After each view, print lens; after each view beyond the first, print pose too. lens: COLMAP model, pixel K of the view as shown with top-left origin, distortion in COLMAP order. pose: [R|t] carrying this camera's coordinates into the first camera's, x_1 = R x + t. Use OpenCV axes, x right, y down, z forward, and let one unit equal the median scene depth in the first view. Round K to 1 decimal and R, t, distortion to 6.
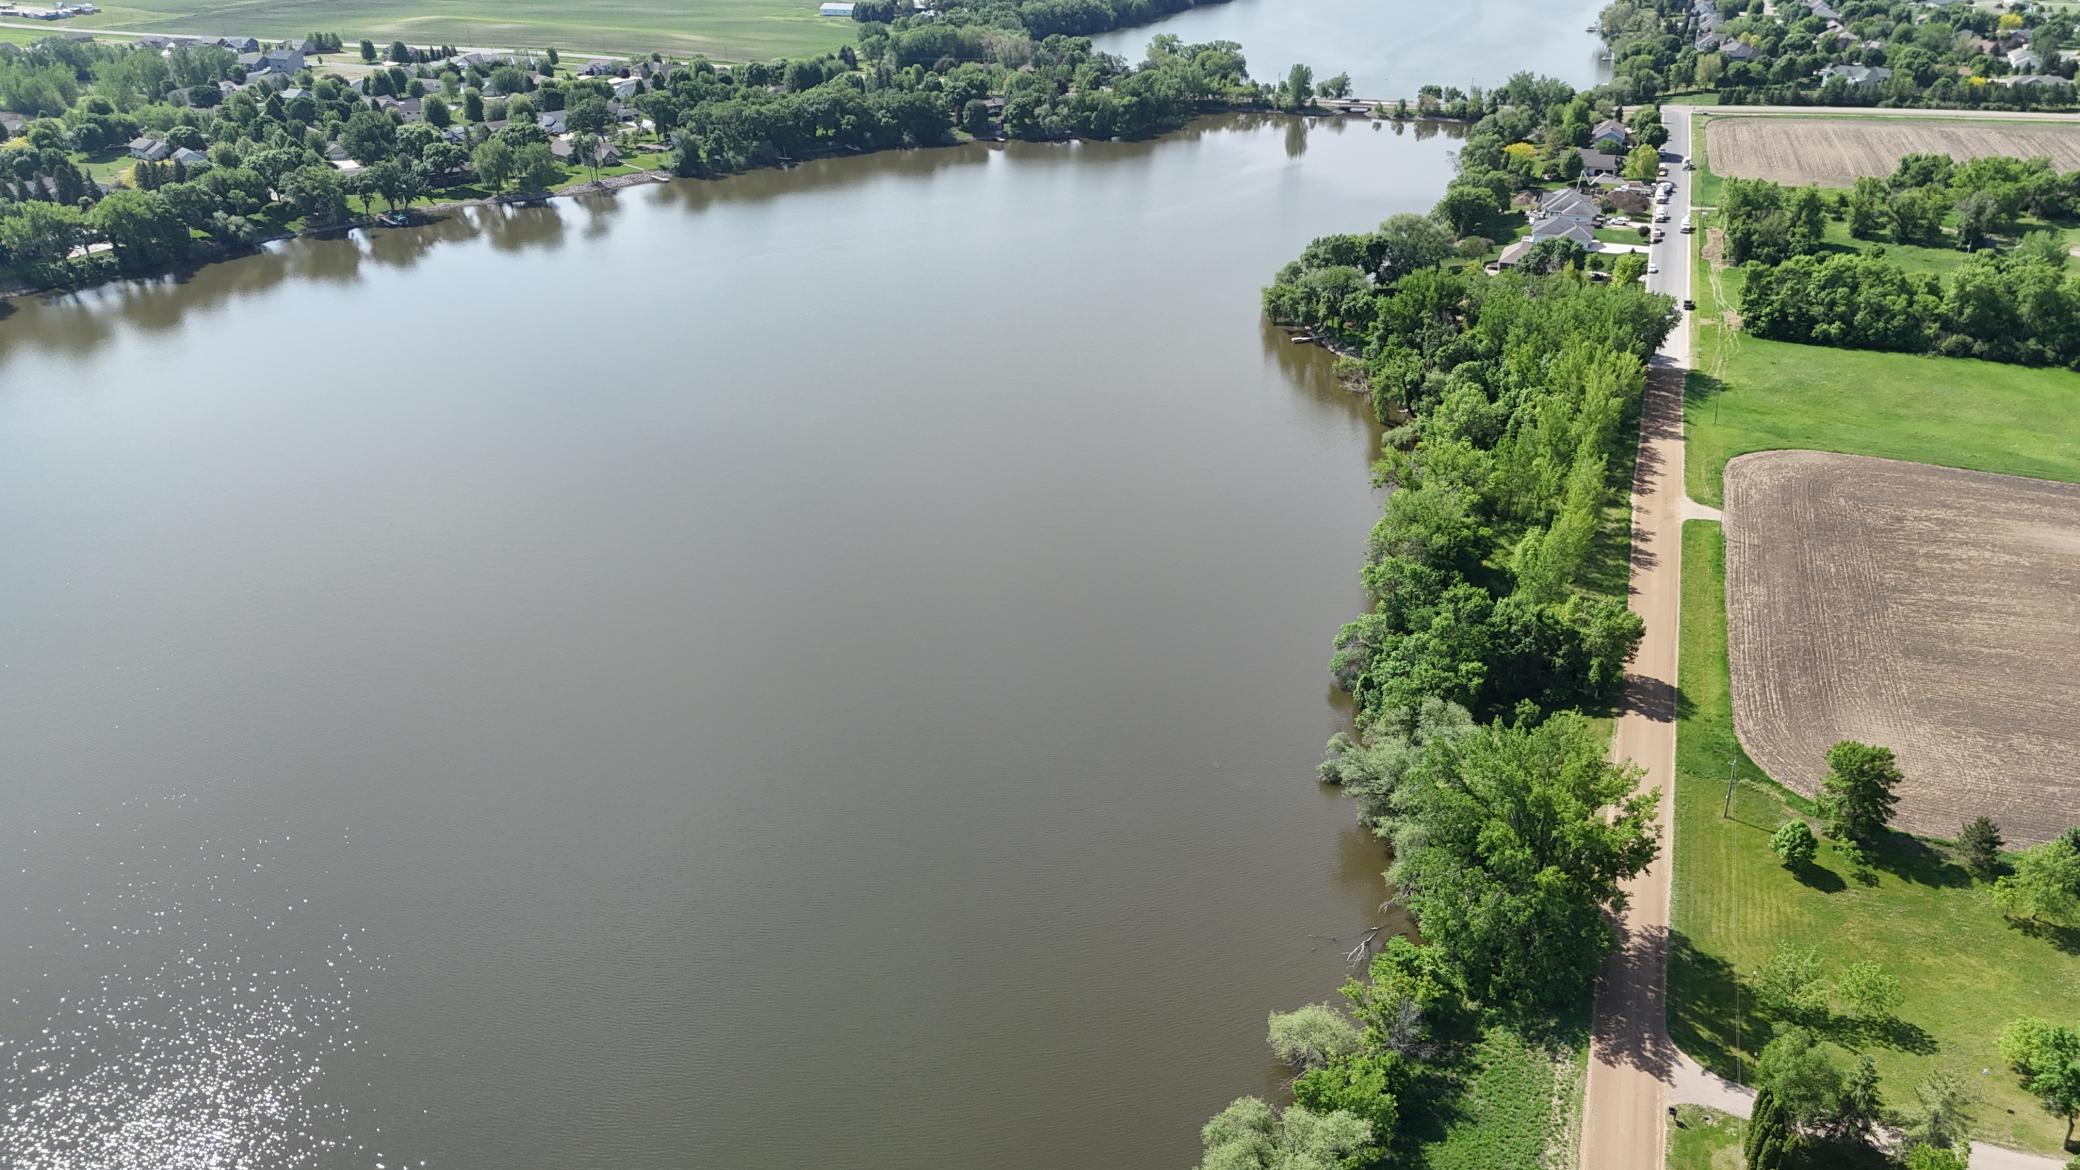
lens RADIAL K [[1534.3, 0, 1047.3], [0, 1534.3, 584.0], [0, 0, 1]] dist [0.065071, -0.055394]
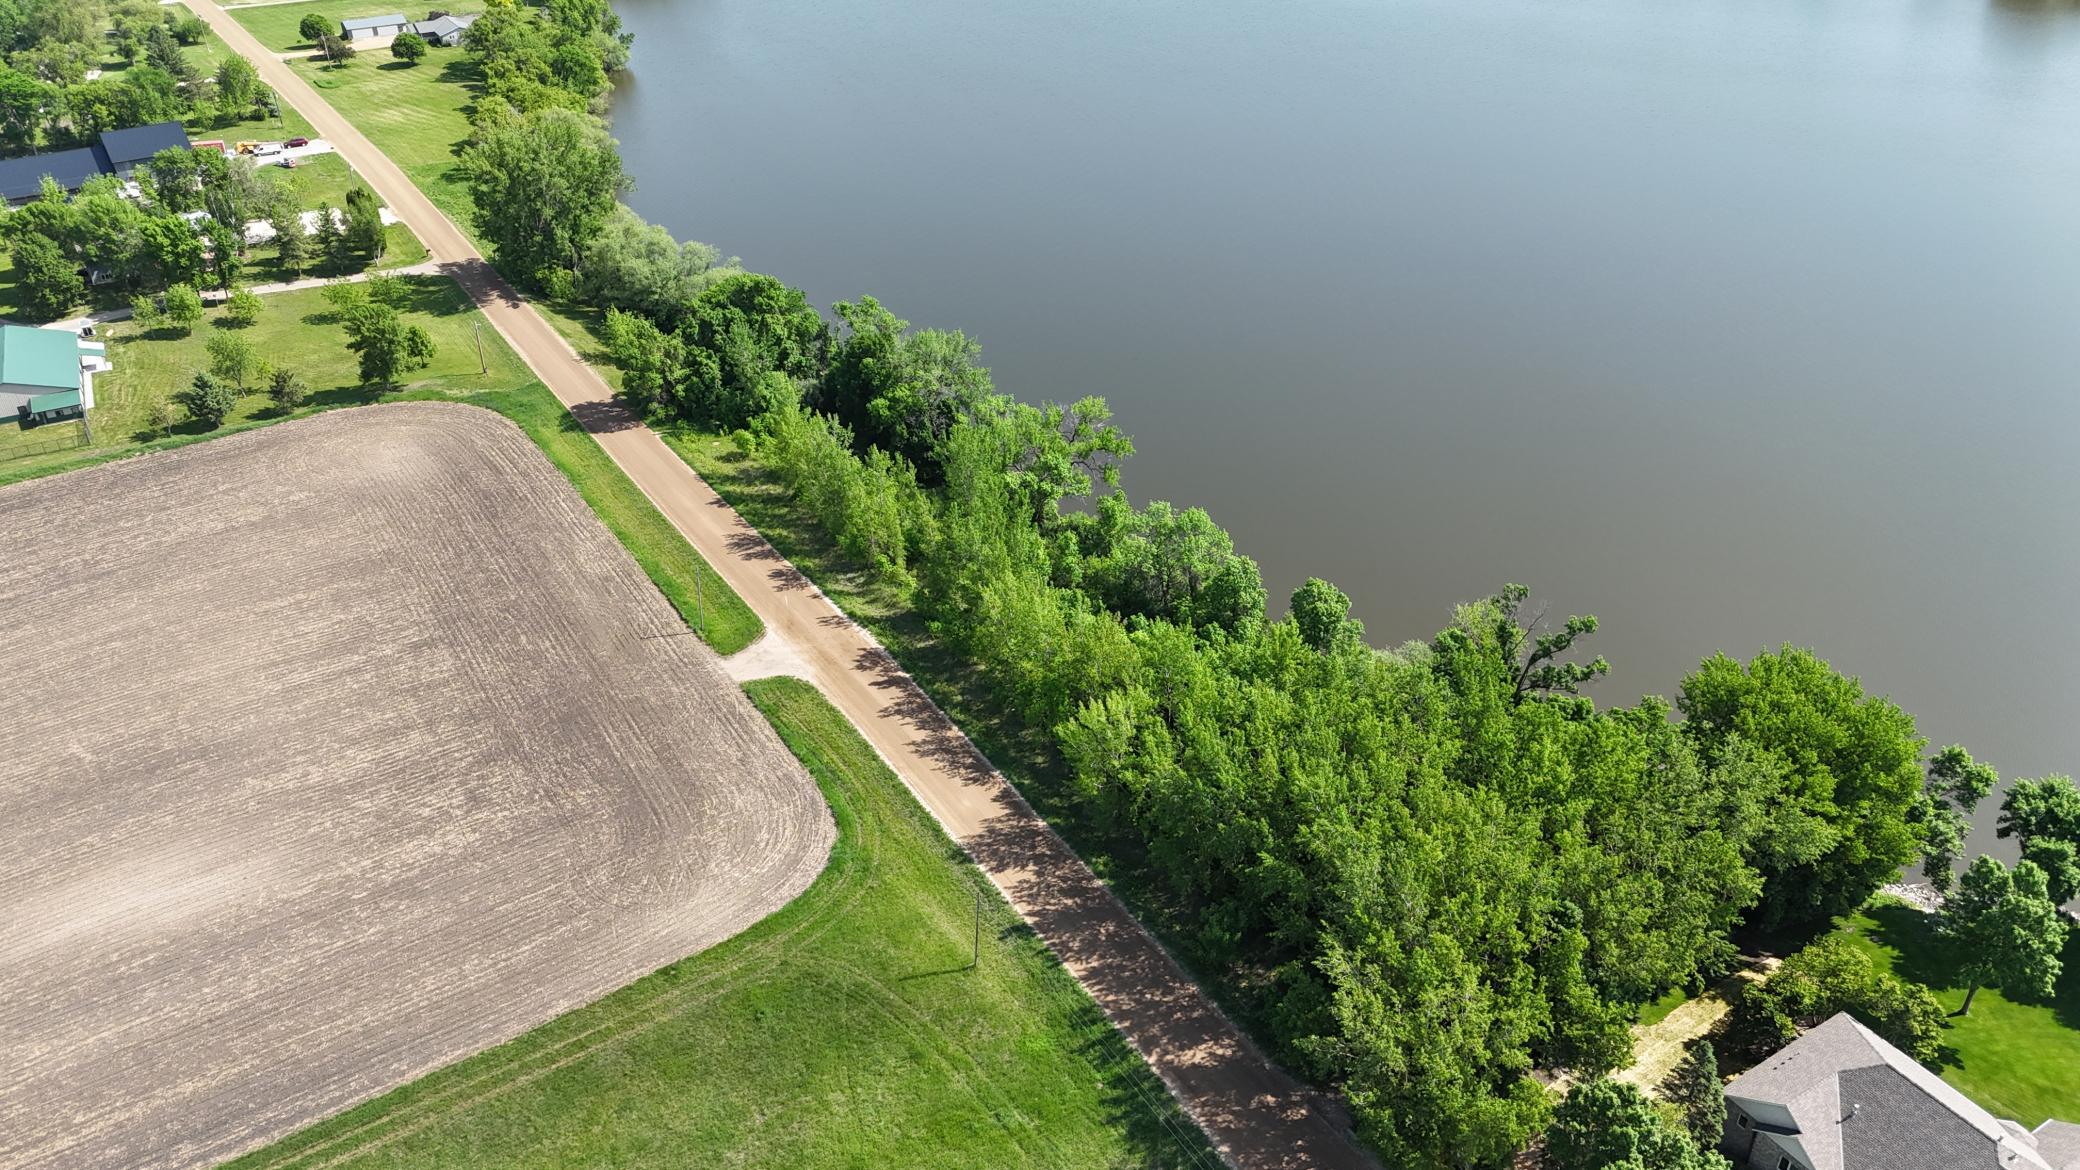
lens RADIAL K [[1534.3, 0, 1046.4], [0, 1534.3, 565.3], [0, 0, 1]] dist [0.065071, -0.055394]
pose [[-0.597863, 0.433339, -0.674372, 0.446523], [-0.334536, 0.629635, 0.701174, -0.315926], [0.728454, 0.644808, -0.231469, 0.718805]]
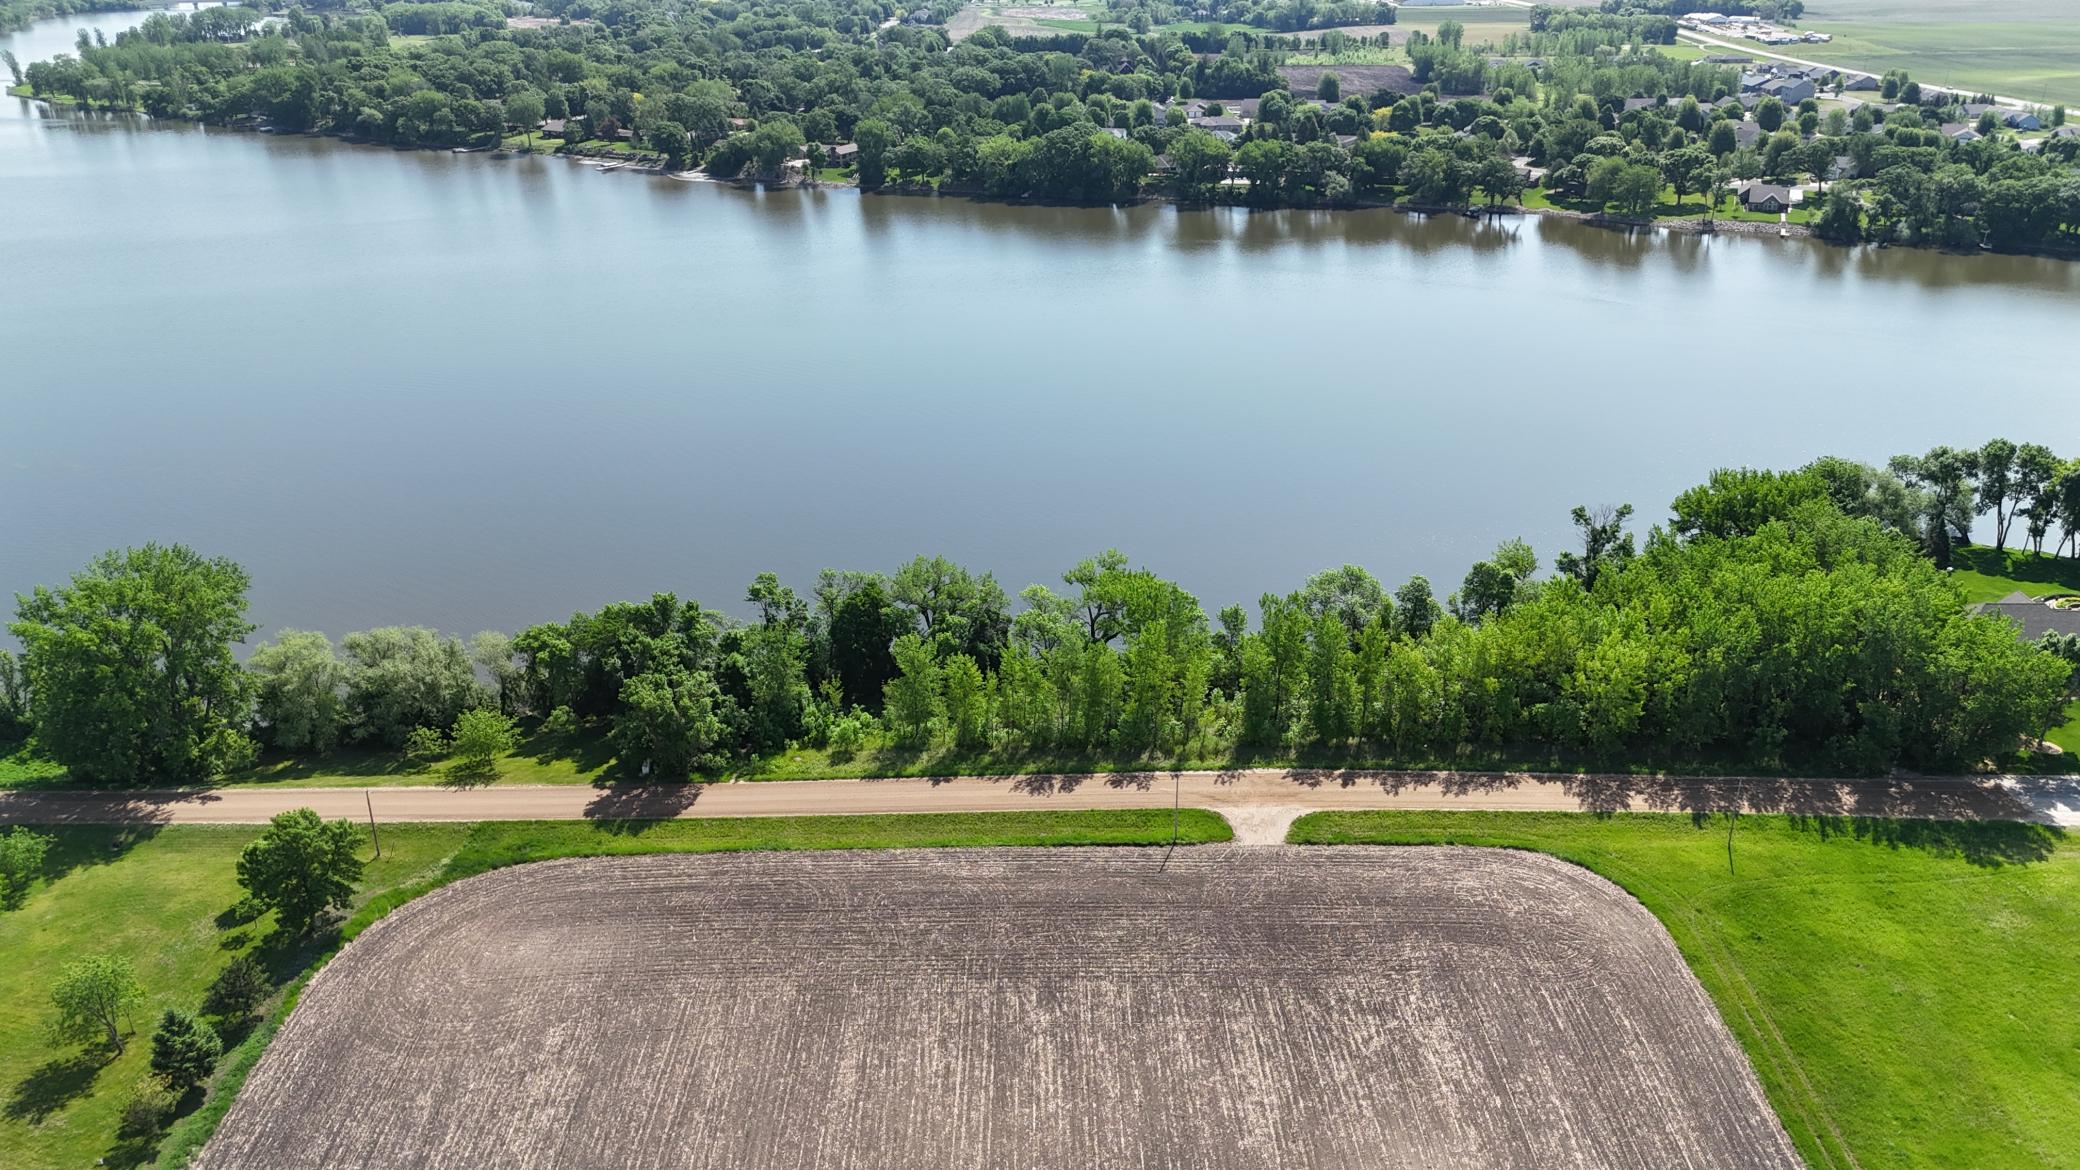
lens RADIAL K [[1534.3, 0, 1042.7], [0, 1534.3, 571.2], [0, 0, 1]] dist [0.065071, -0.055394]
pose [[0.348548, 0.376386, -0.858398, 0.531391], [-0.412748, 0.883885, 0.219967, -0.141978], [0.841519, 0.277633, 0.463429, 0.368457]]
